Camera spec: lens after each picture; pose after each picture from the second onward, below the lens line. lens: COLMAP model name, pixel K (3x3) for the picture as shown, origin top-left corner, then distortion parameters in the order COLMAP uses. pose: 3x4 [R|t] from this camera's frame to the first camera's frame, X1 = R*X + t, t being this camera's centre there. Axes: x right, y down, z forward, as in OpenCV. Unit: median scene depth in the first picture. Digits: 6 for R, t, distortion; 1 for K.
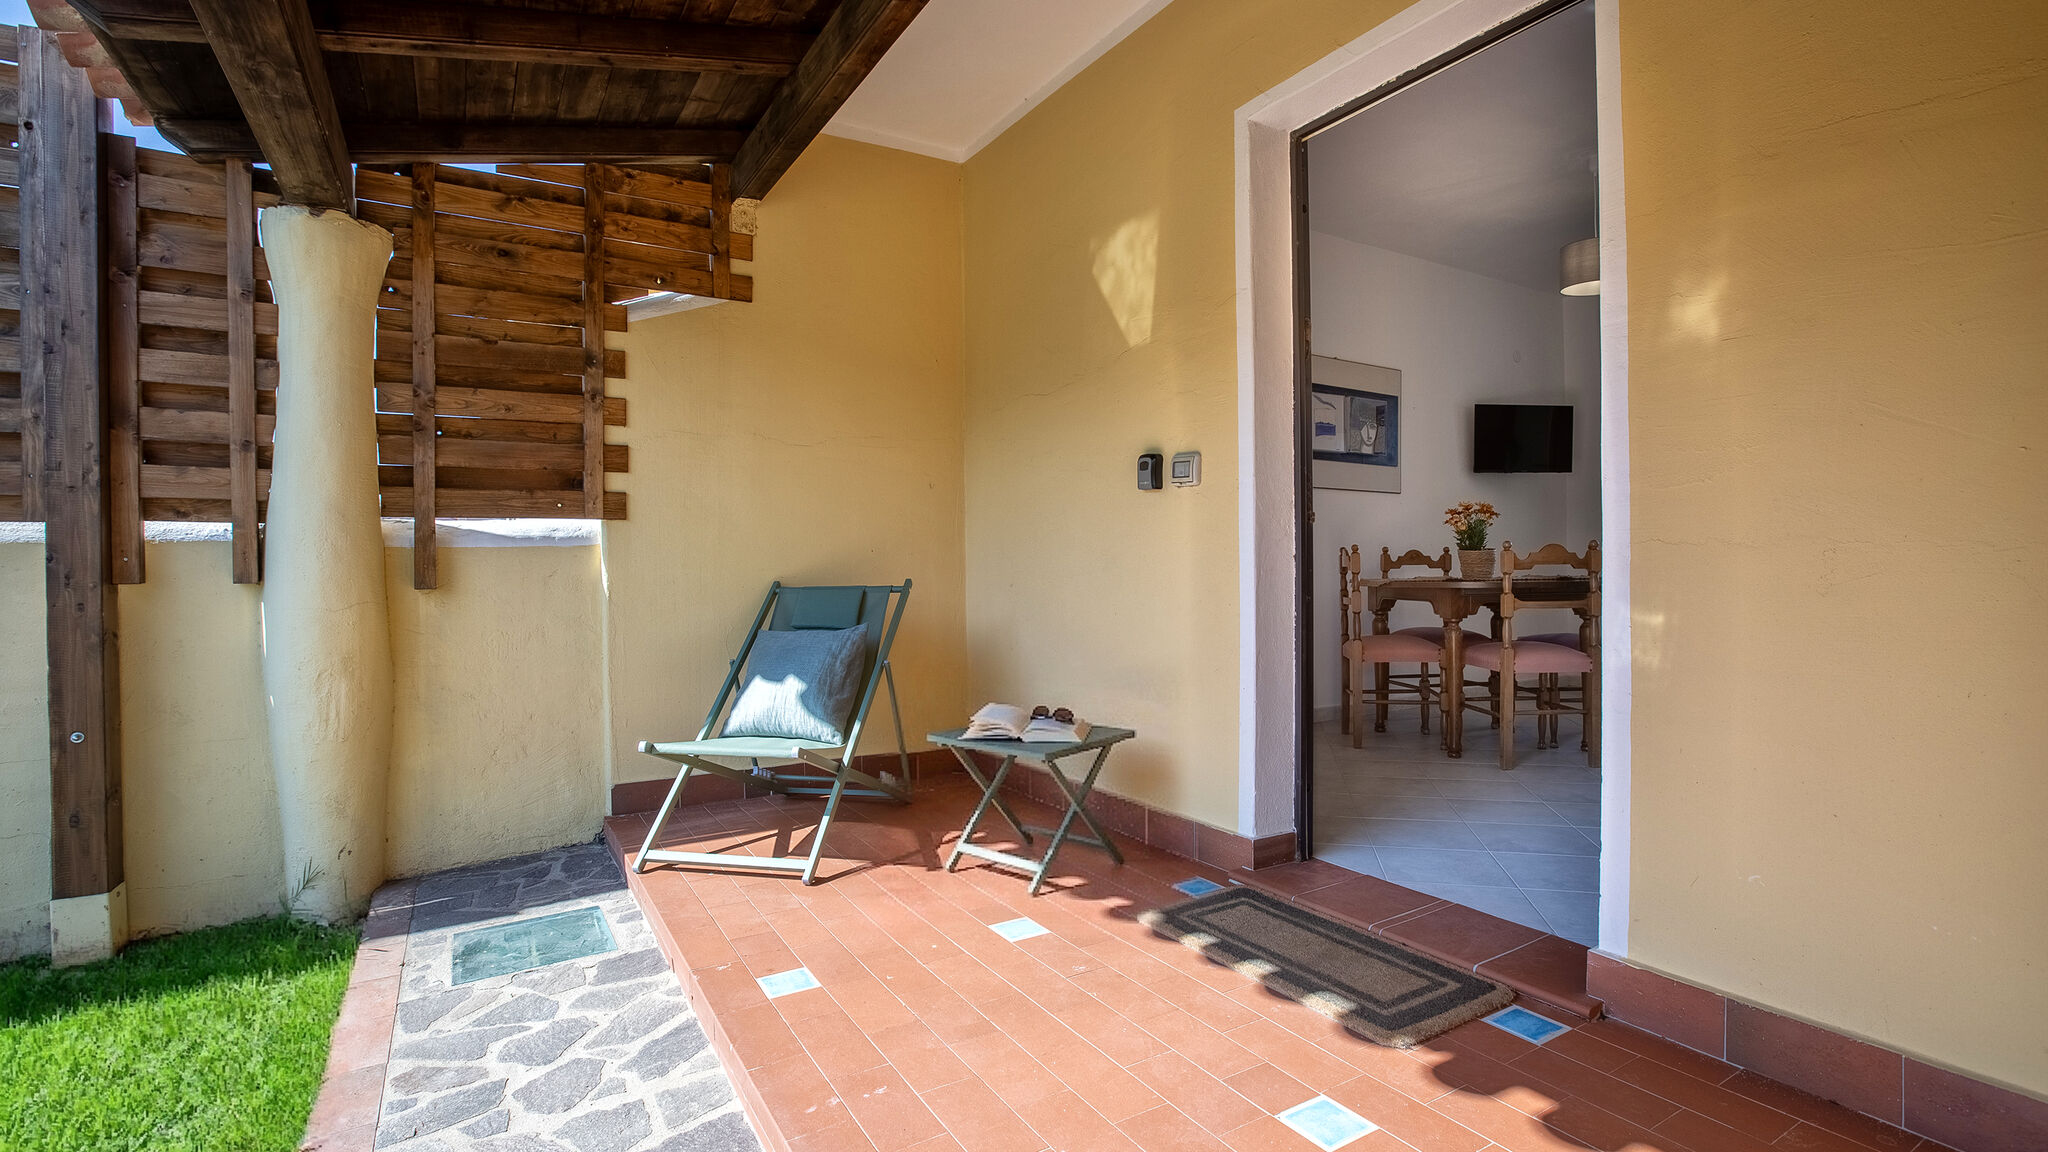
lens RADIAL K [[940.0, 0, 1007.0], [0, 940.0, 557.3], [0, 0, 1]] dist [-0.006076, -0.000259]
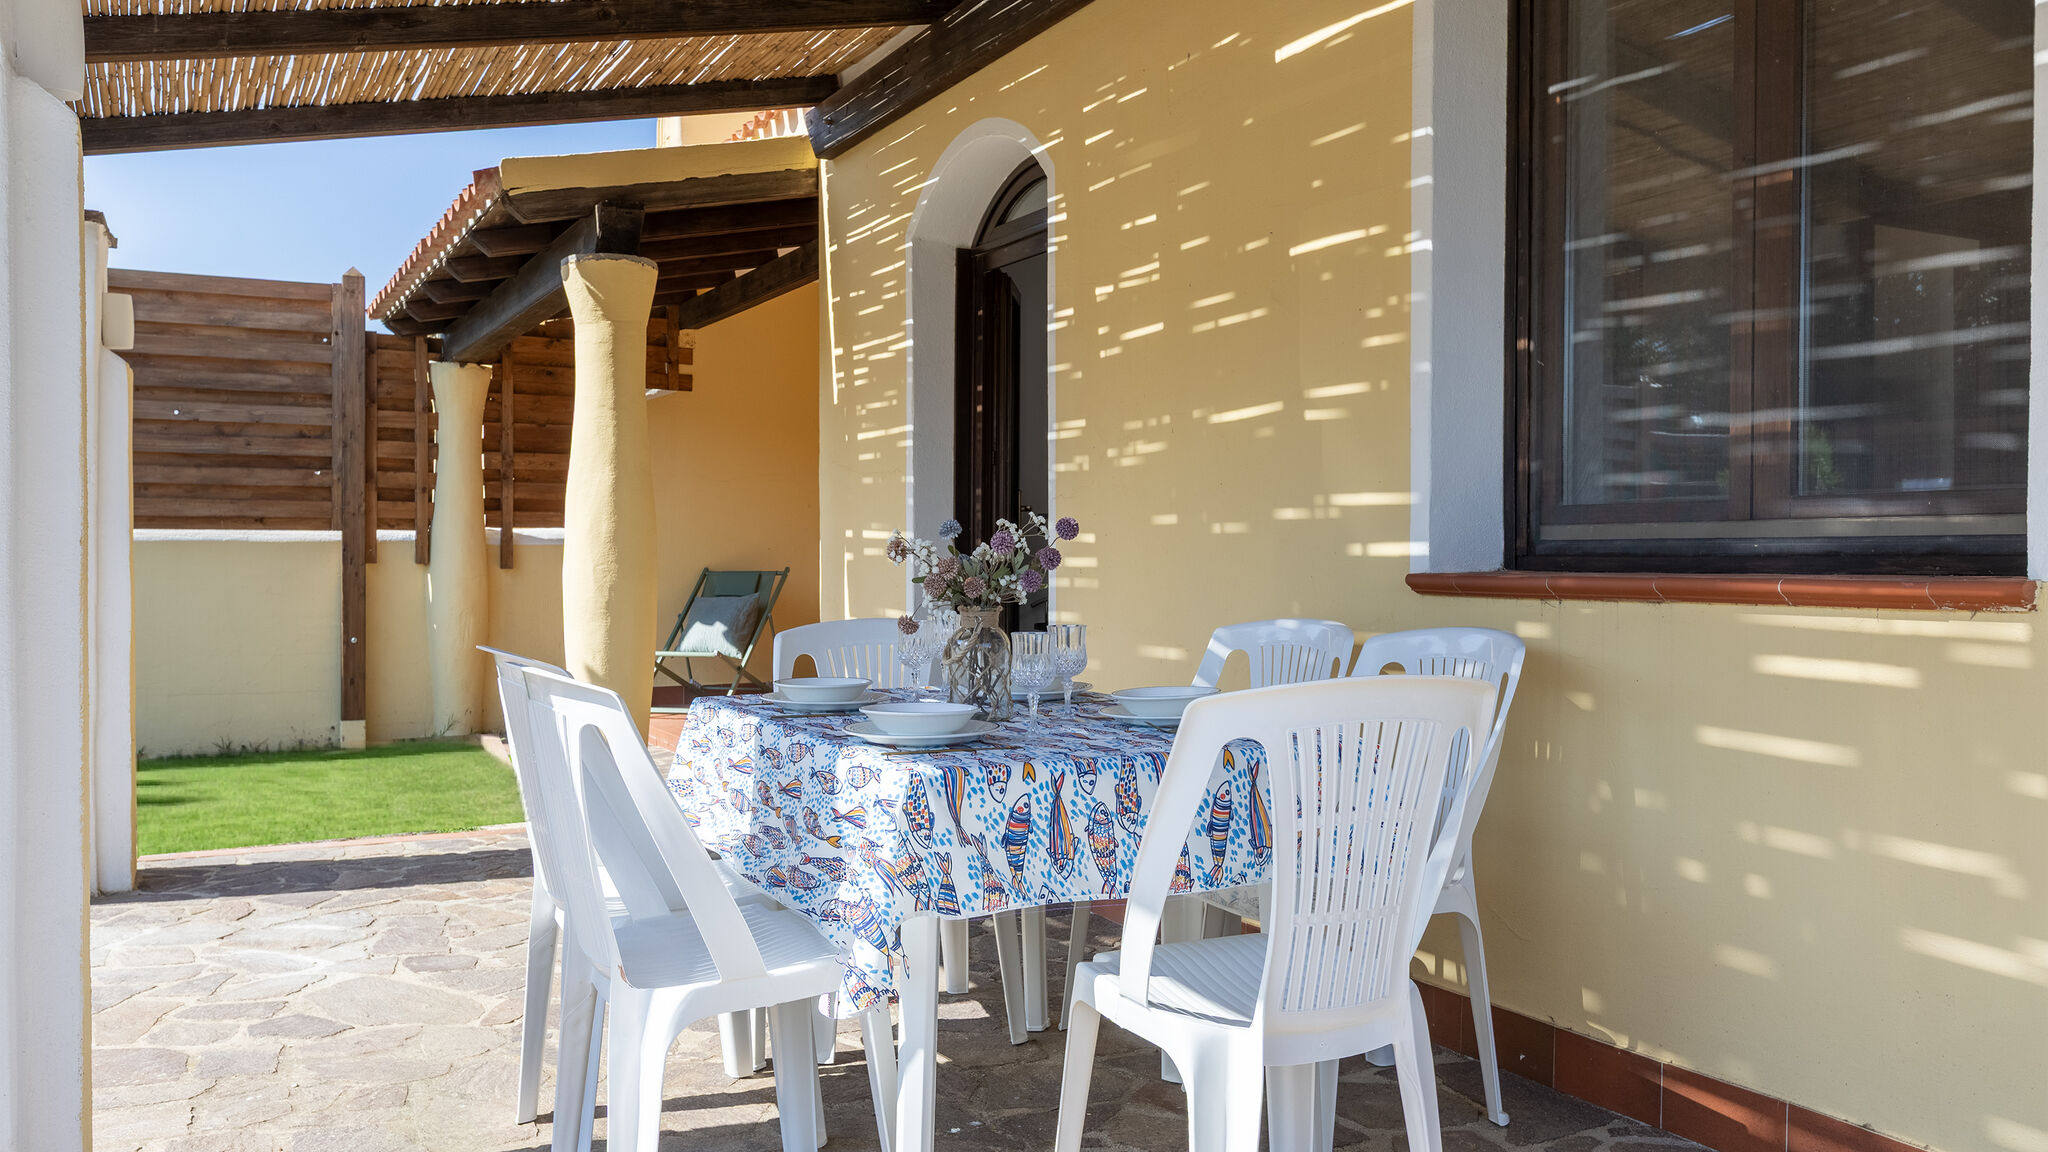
lens RADIAL K [[1606.9, 0, 1029.8], [0, 1606.9, 570.6], [0, 0, 1]] dist [0.042523, -0.015598]
pose [[0.999224, 0.013099, -0.037146, 0.503519], [-0.012501, 0.999790, 0.016263, -0.024771], [0.037351, -0.015786, 0.999178, -2.123379]]
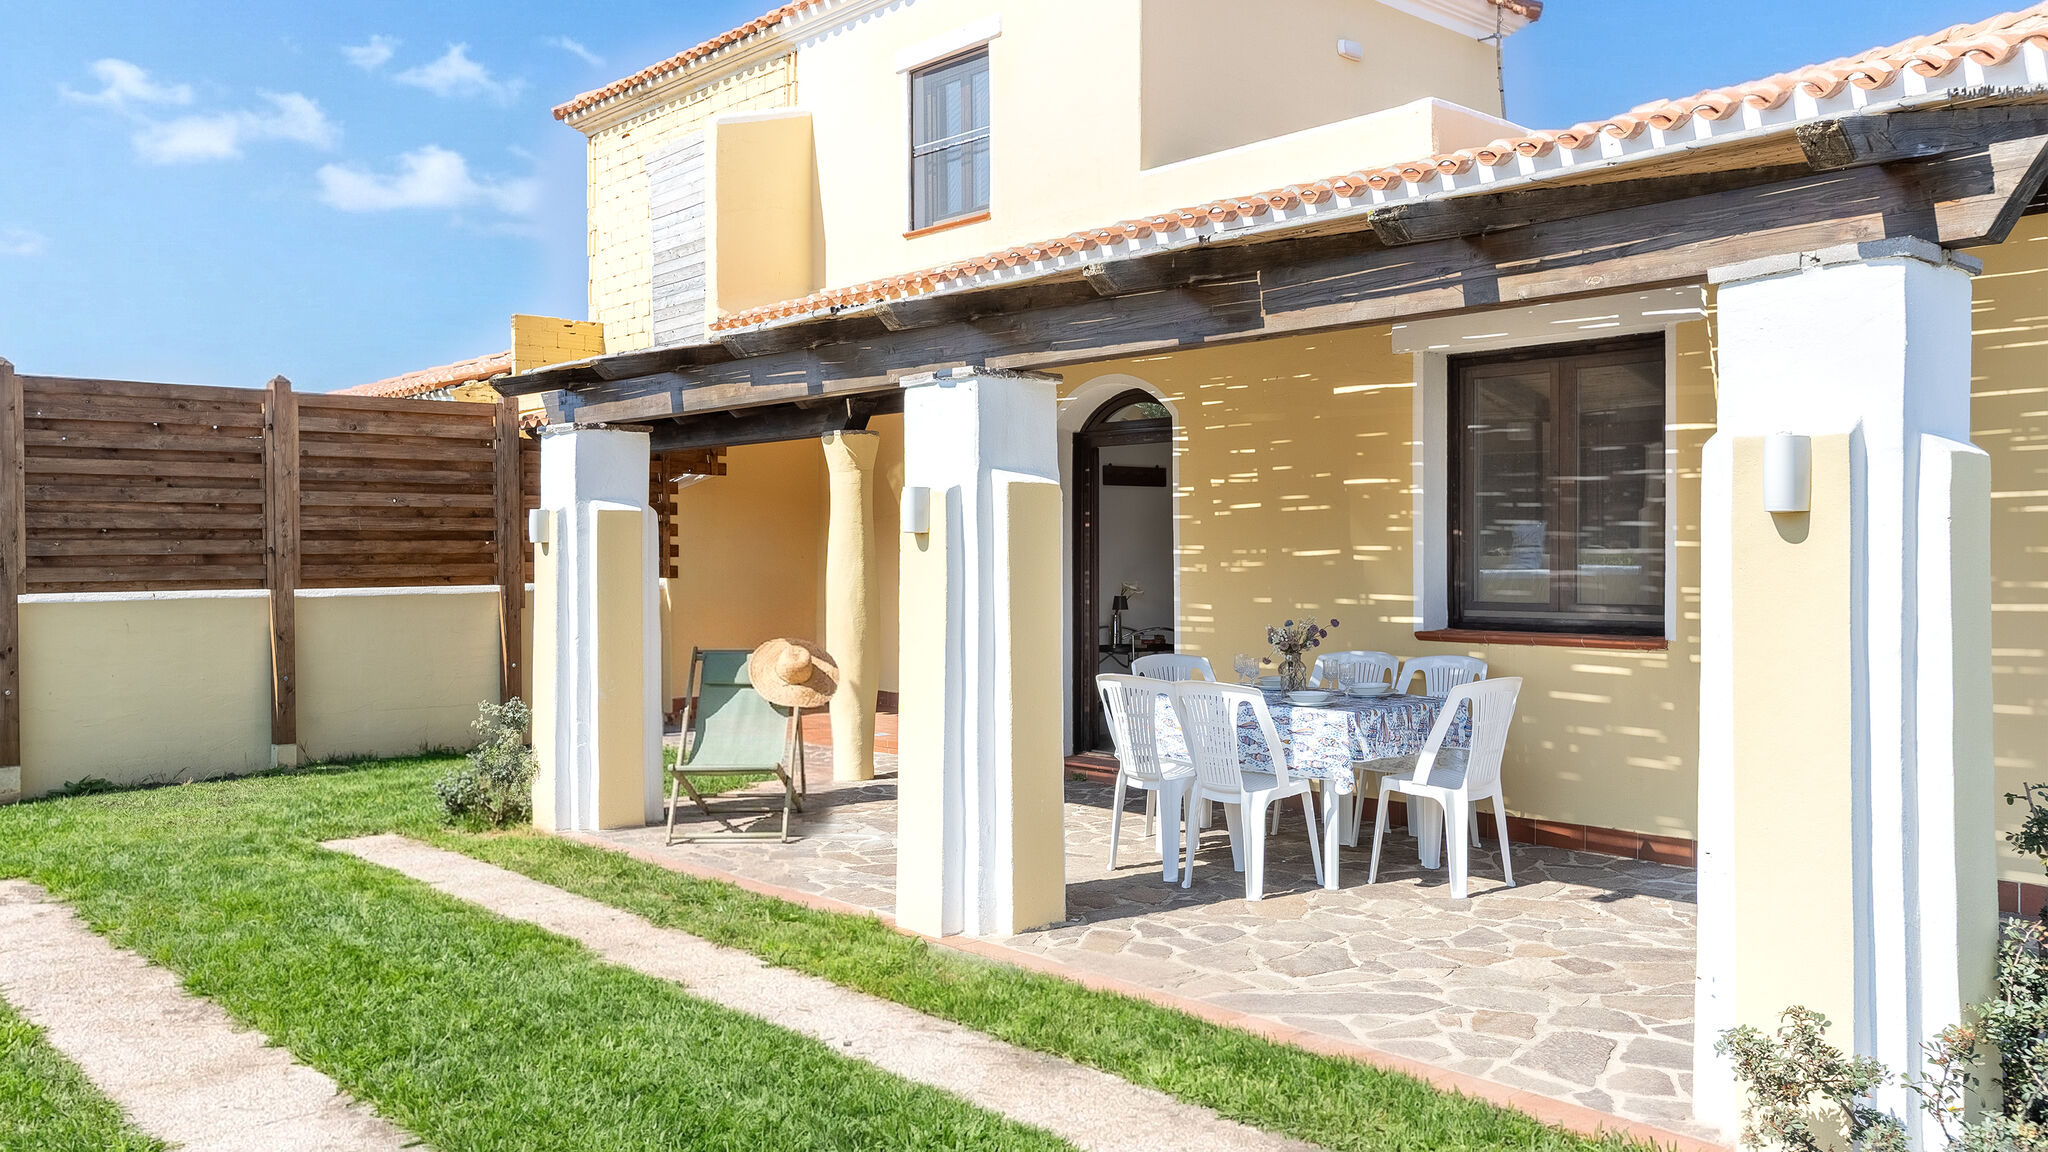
lens RADIAL K [[1606.9, 0, 1032.0], [0, 1606.9, 564.8], [0, 0, 1]] dist [0.042523, -0.015598]
pose [[0.976305, 0.002412, 0.216386, -0.479721], [-0.005709, 0.999877, 0.014609, -0.154190], [-0.216324, -0.015498, 0.976199, -3.455471]]
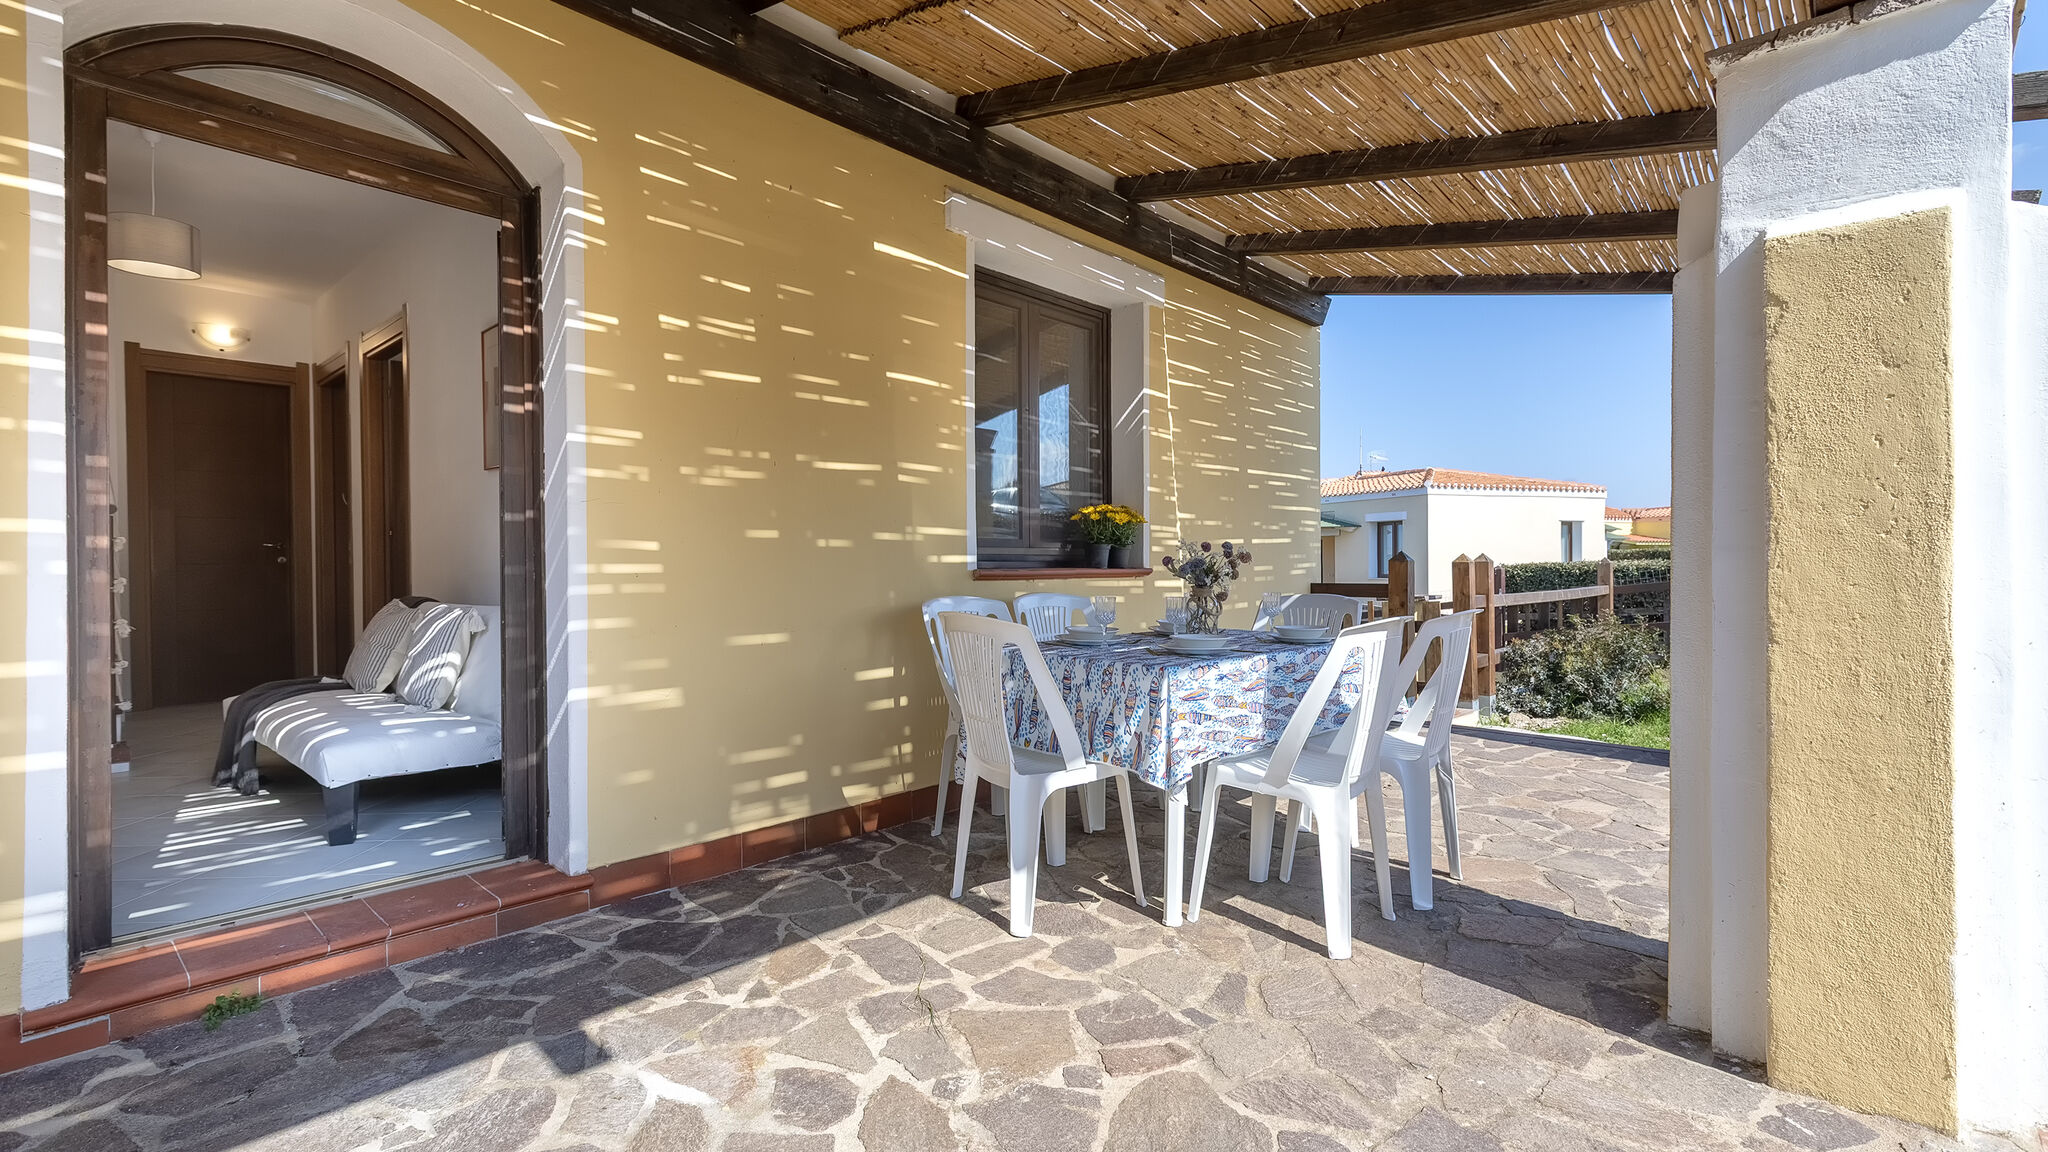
lens RADIAL K [[940.0, 0, 1038.8], [0, 940.0, 580.1], [0, 0, 1]] dist [-0.006076, -0.000259]
pose [[-0.321952, 0.000878, 0.946755, -0.545787], [0.002924, 0.999996, 0.000067, 0.005003], [-0.946751, 0.002789, -0.321954, -0.623478]]
